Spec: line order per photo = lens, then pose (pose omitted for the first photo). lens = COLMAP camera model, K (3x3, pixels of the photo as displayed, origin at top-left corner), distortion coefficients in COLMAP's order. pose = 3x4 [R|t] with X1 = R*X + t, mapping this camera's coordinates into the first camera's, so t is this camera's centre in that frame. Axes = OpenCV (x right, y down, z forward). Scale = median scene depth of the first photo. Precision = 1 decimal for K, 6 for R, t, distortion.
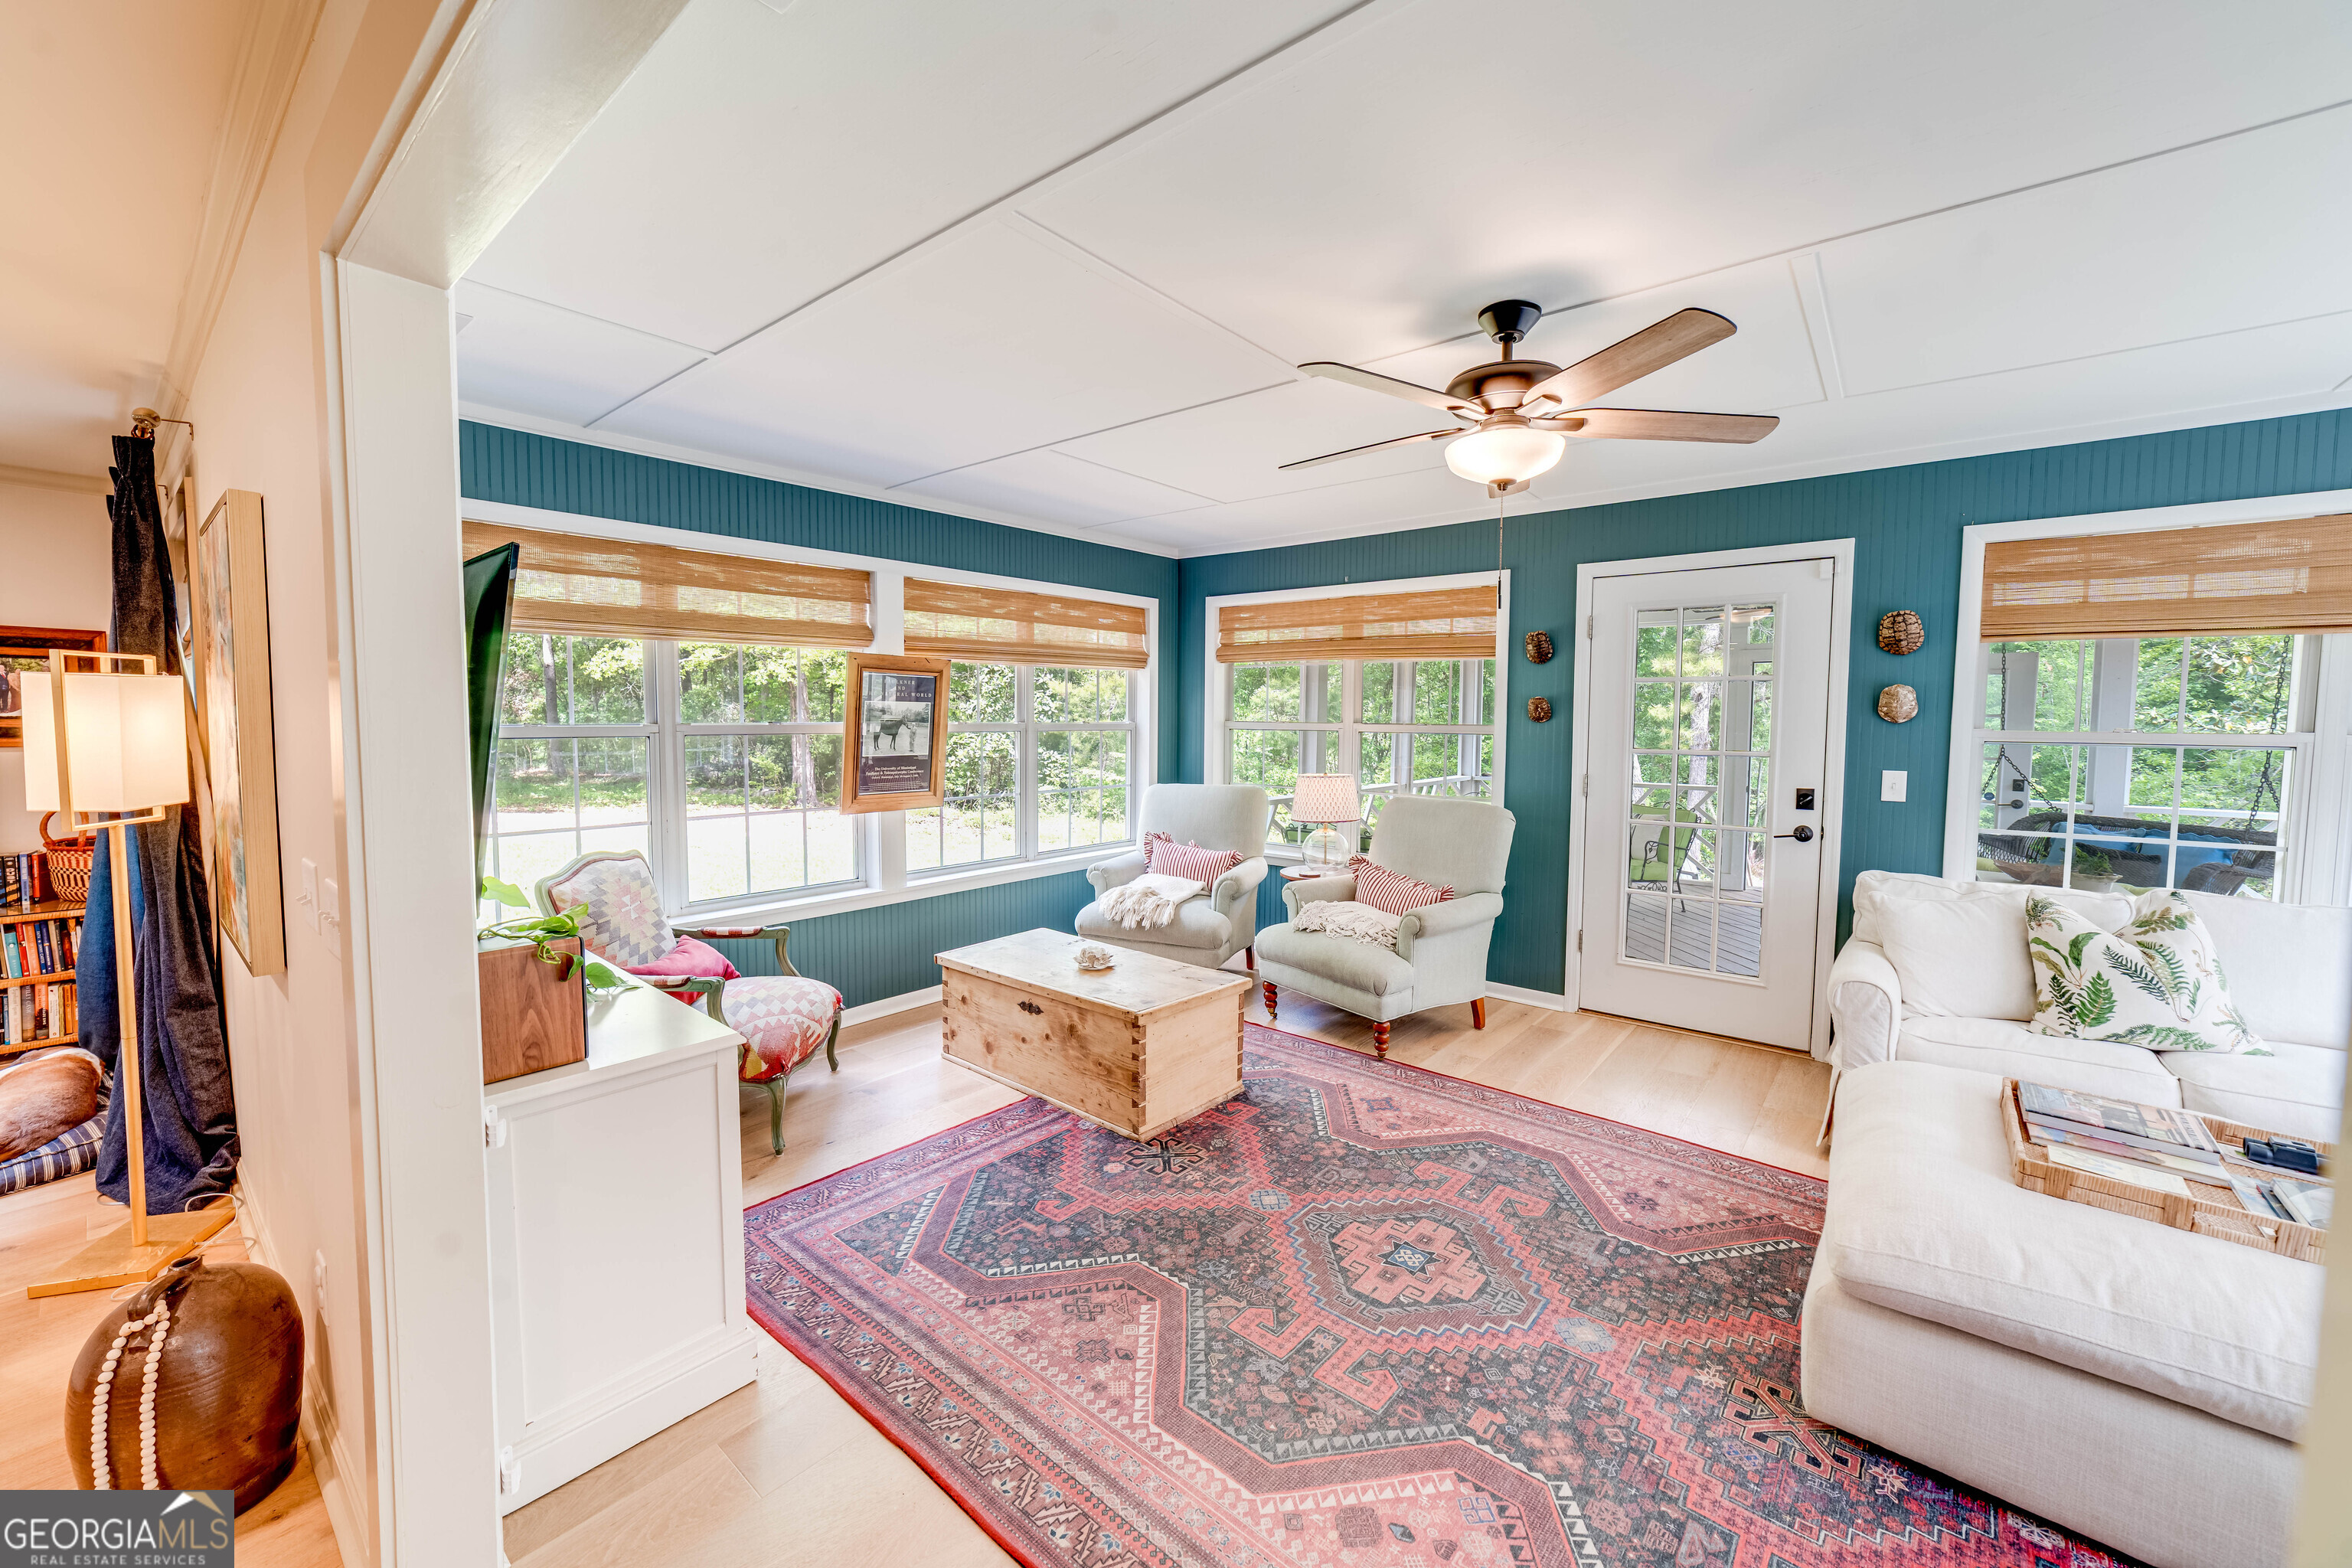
lens RADIAL K [[927.4, 0, 1172.9], [0, 927.4, 775.9], [0, 0, 1]] dist [-0.001318, 0.000075]
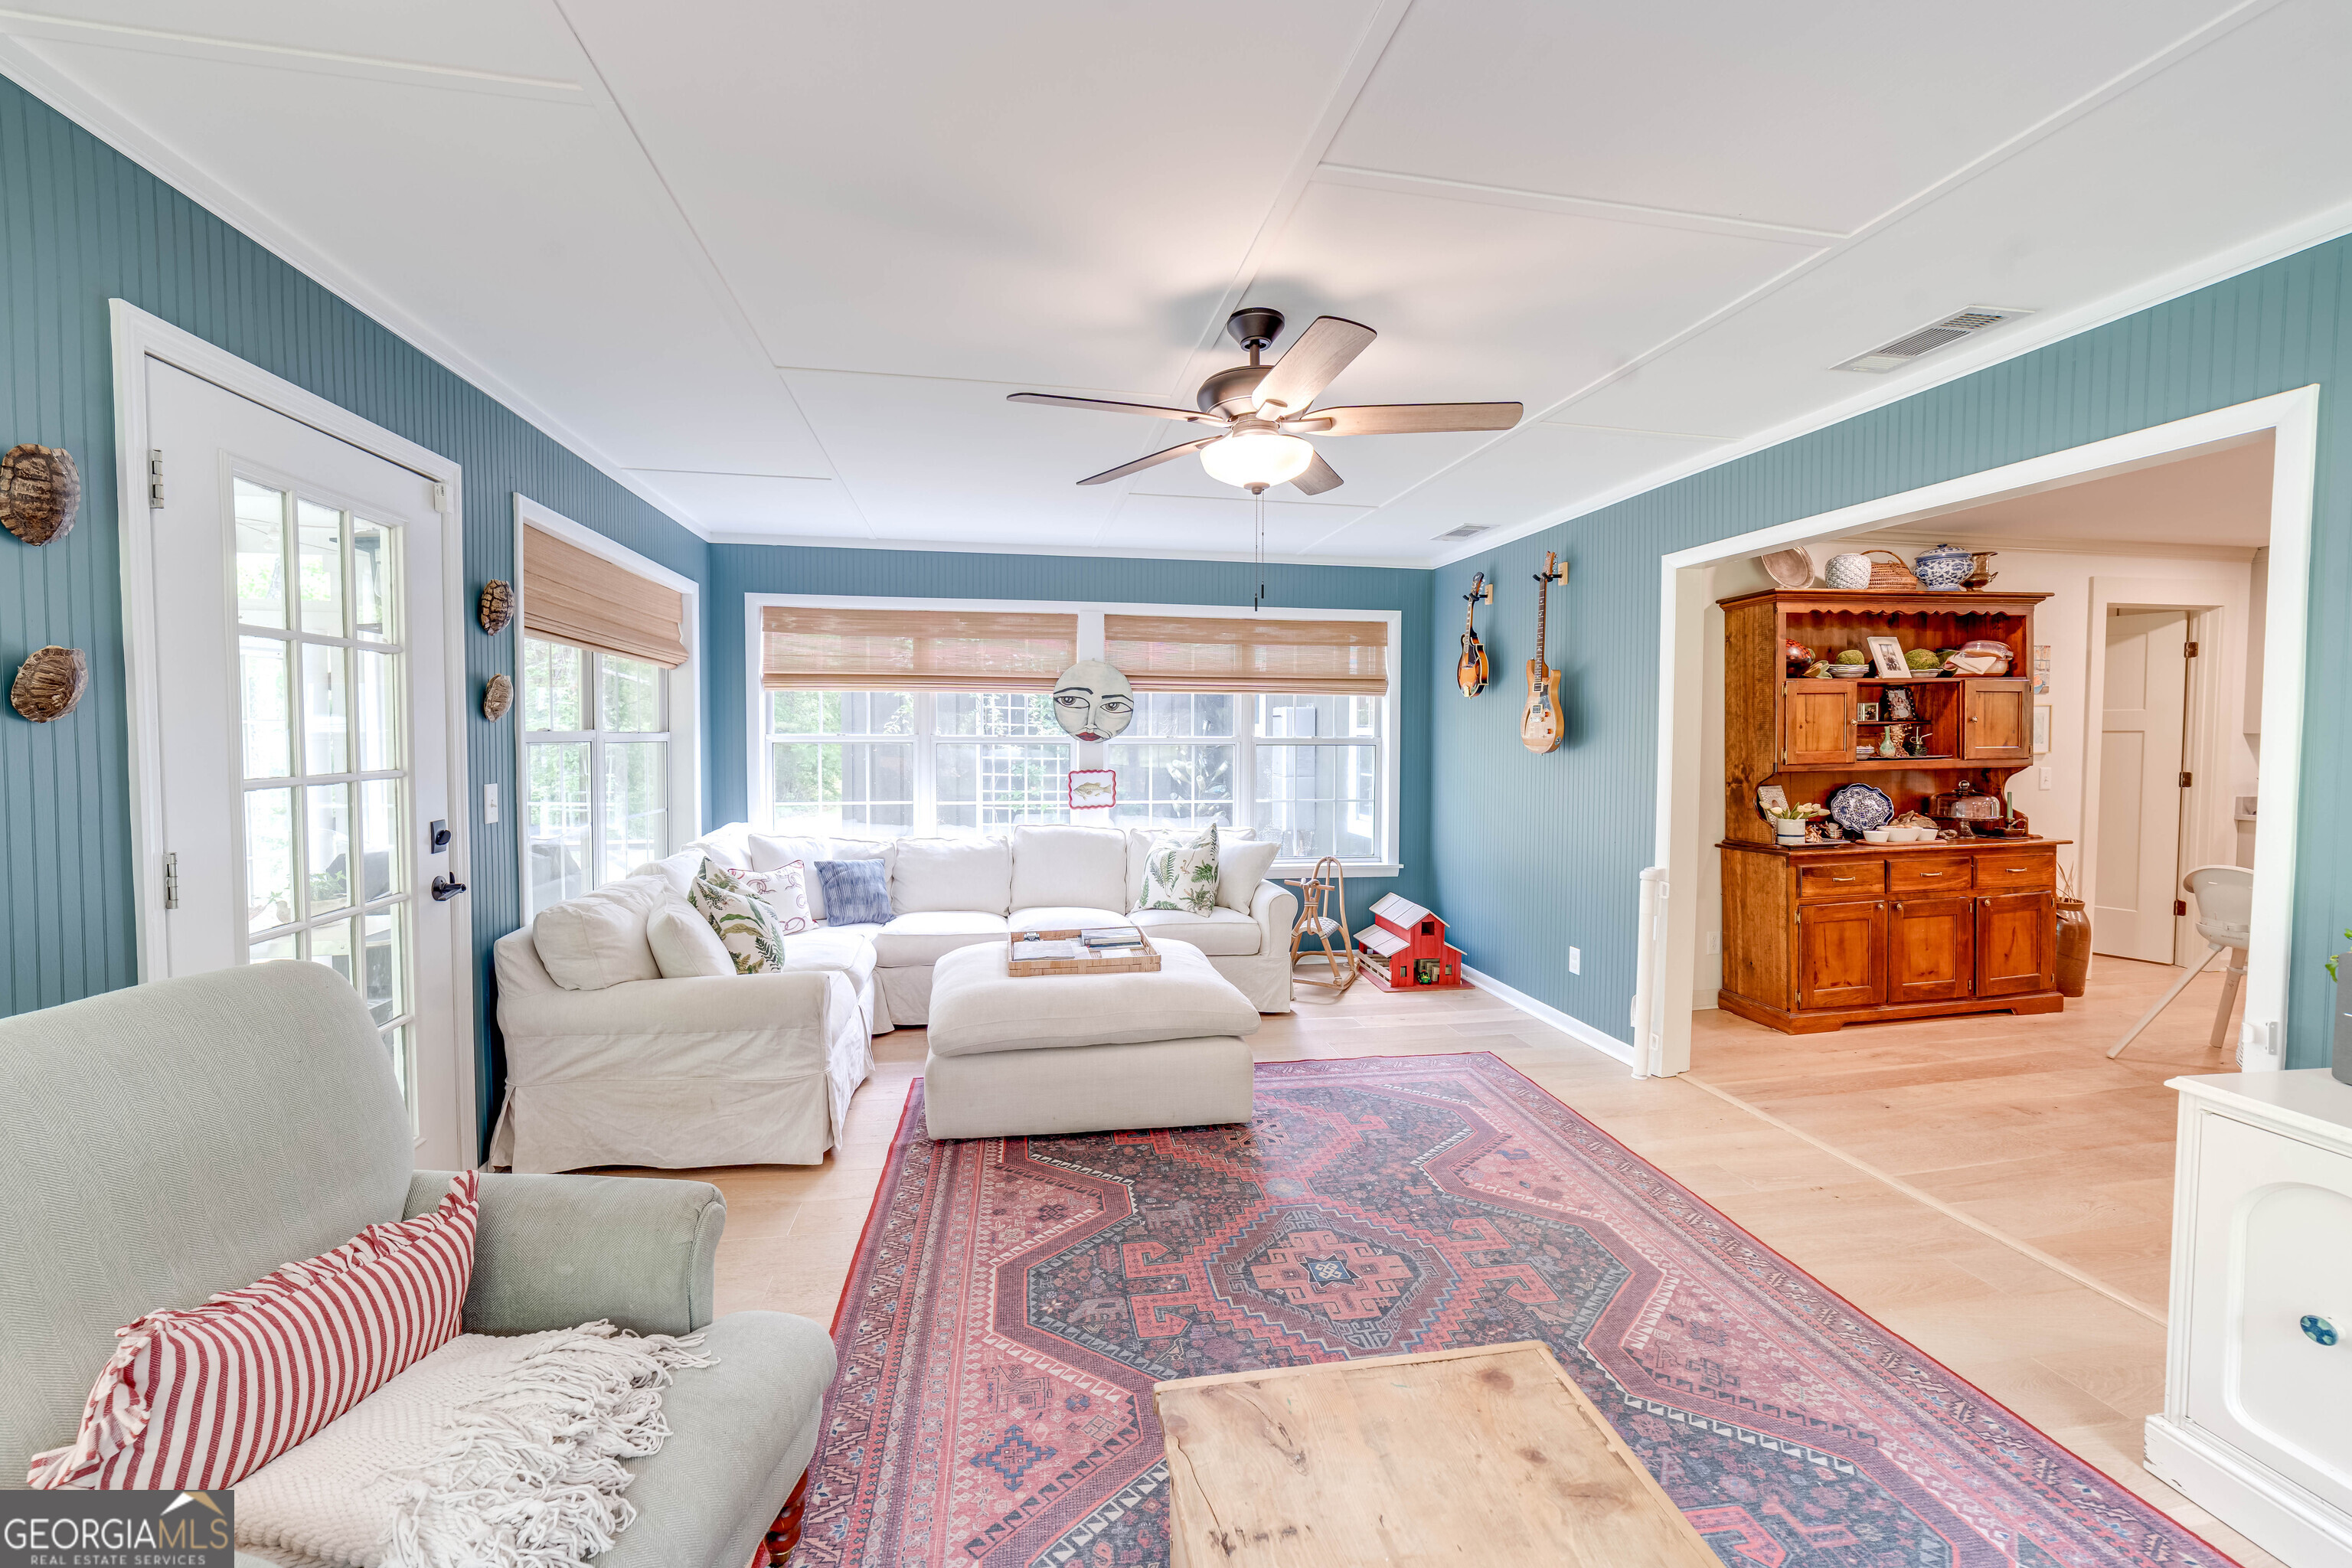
lens RADIAL K [[927.4, 0, 1172.9], [0, 927.4, 775.9], [0, 0, 1]] dist [-0.001318, 0.000075]
pose [[-0.766343, -0.041211, 0.641109, -0.242772], [0.029979, 0.994559, 0.099766, -0.112564], [-0.641732, 0.095675, -0.760938, 1.923926]]
